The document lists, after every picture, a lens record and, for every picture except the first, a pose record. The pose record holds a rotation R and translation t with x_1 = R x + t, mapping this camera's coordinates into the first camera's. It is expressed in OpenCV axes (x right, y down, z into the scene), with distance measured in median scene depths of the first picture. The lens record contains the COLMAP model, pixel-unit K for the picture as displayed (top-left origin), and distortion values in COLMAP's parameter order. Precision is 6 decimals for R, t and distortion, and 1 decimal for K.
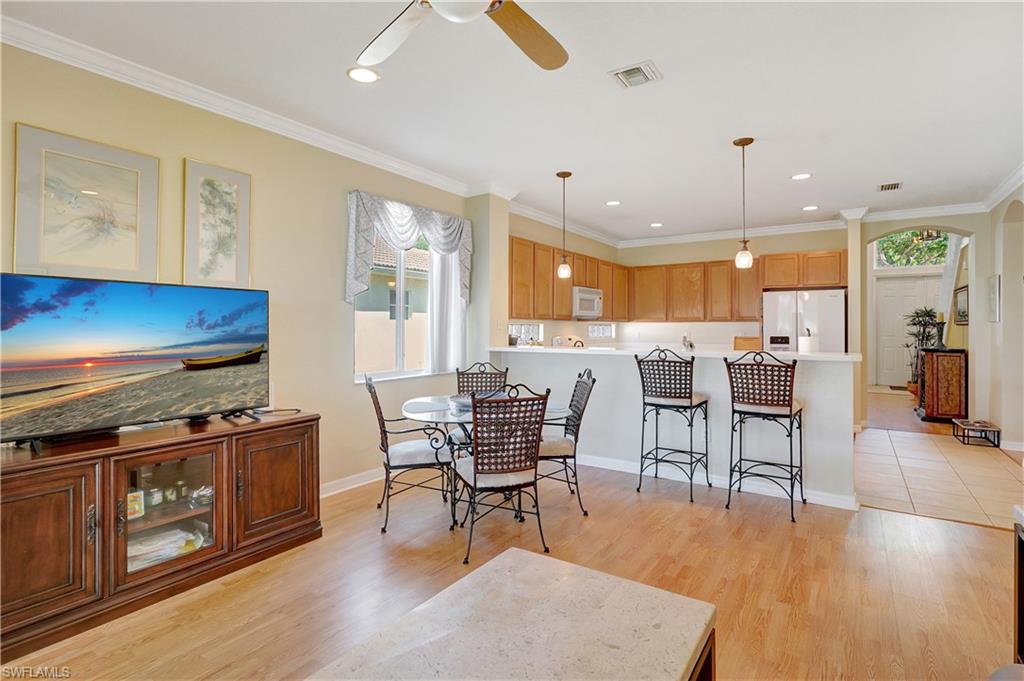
lens RADIAL K [[499.3, 0, 518.1], [0, 499.3, 323.2], [0, 0, 1]] dist [-0.011449, 0.005643]
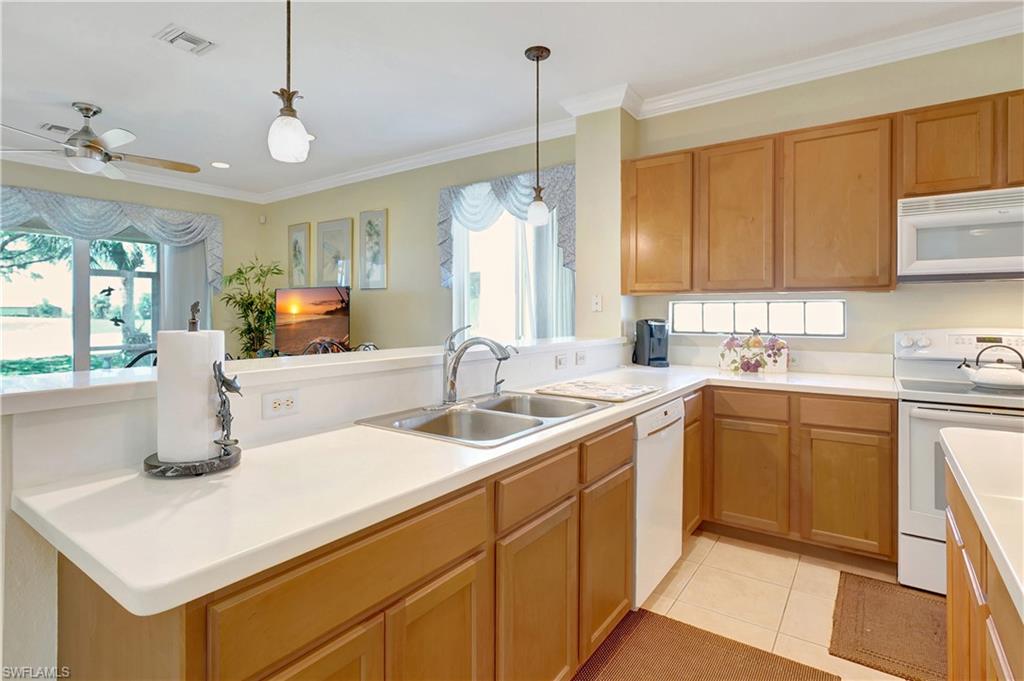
lens RADIAL K [[499.3, 0, 505.3], [0, 499.3, 317.6], [0, 0, 1]] dist [-0.011449, 0.005643]
pose [[-0.003944, 0.010351, -0.999939, 0.827062], [0.007375, 0.999920, 0.010322, 0.017406], [0.999965, -0.007333, -0.004020, 1.152899]]
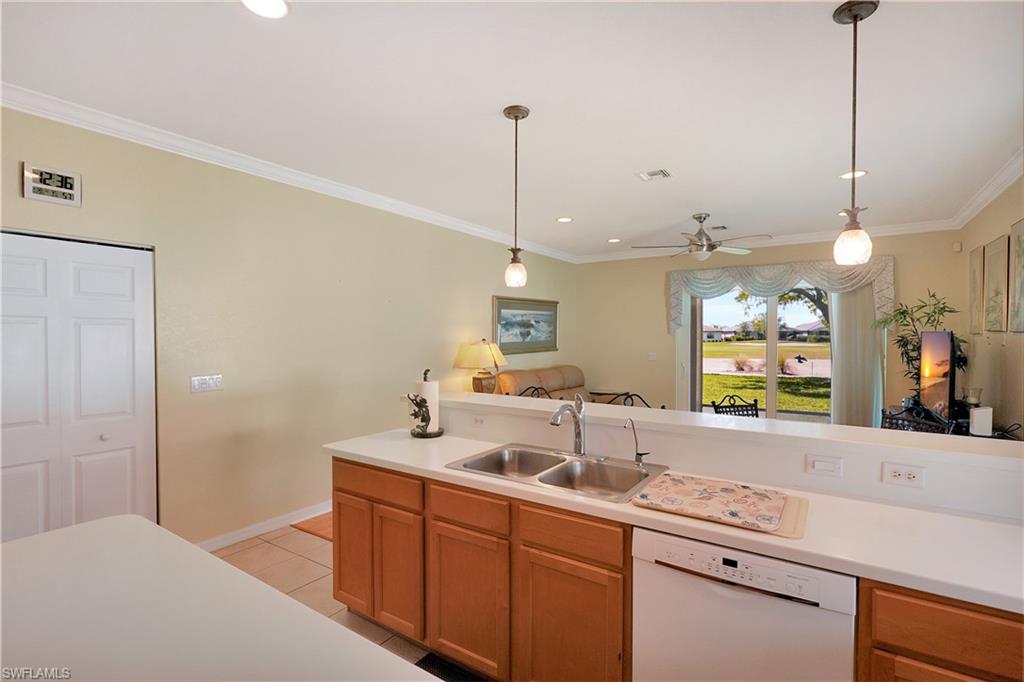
lens RADIAL K [[499.3, 0, 514.1], [0, 499.3, 347.5], [0, 0, 1]] dist [-0.011449, 0.005643]
pose [[-0.999950, -0.002007, -0.009784, 0.434379], [-0.002198, 0.999807, 0.019538, -0.036449], [0.009742, 0.019558, -0.999761, 1.702352]]
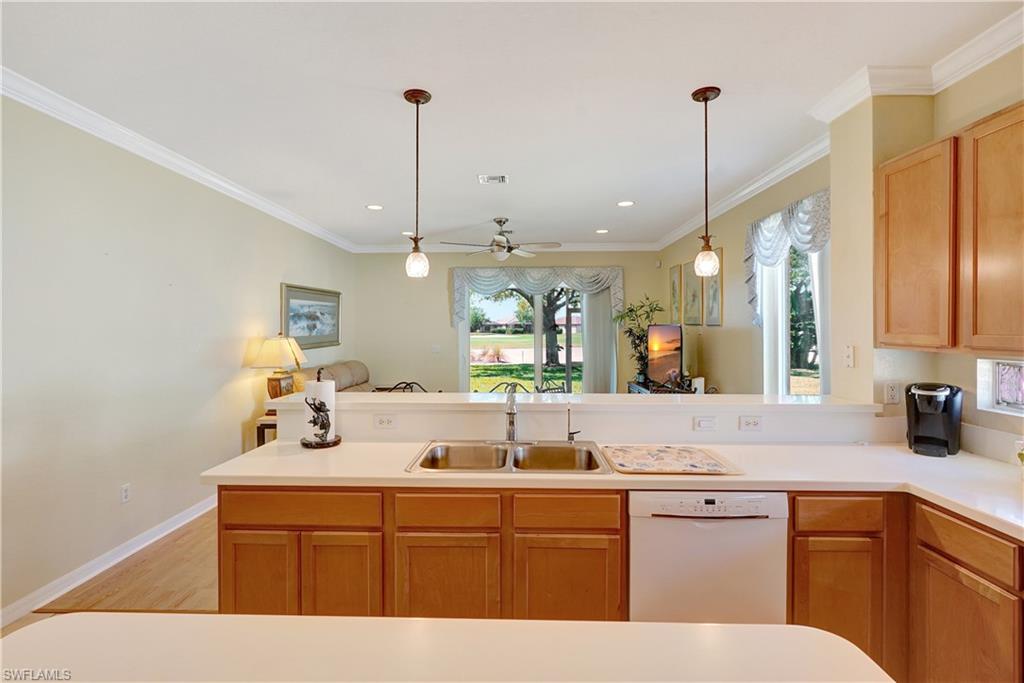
lens RADIAL K [[499.3, 0, 522.4], [0, 499.3, 337.0], [0, 0, 1]] dist [-0.011449, 0.005643]
pose [[-0.830469, 0.009848, -0.556978, 0.690532], [0.003424, 0.999915, 0.012575, -0.035981], [0.557054, 0.008536, -0.830432, 1.634640]]
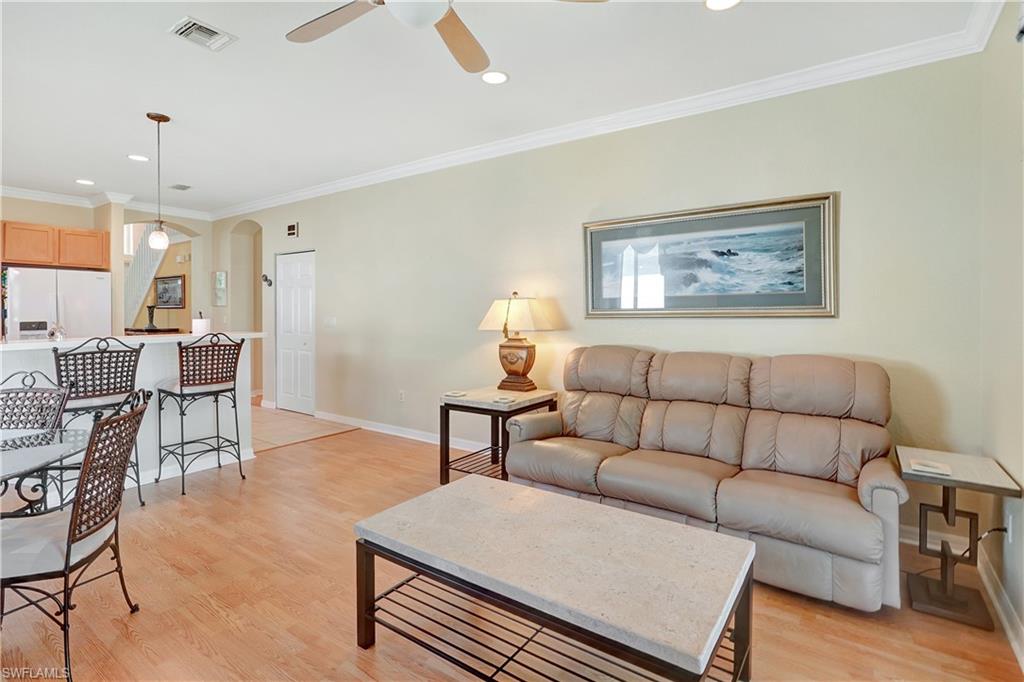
lens RADIAL K [[499.3, 0, 496.3], [0, 499.3, 309.3], [0, 0, 1]] dist [-0.011449, 0.005643]
pose [[0.033822, 0.002704, 0.999424, -0.479521], [-0.007021, 0.999972, -0.002468, 0.003485], [-0.999403, -0.006934, 0.033840, 0.313948]]
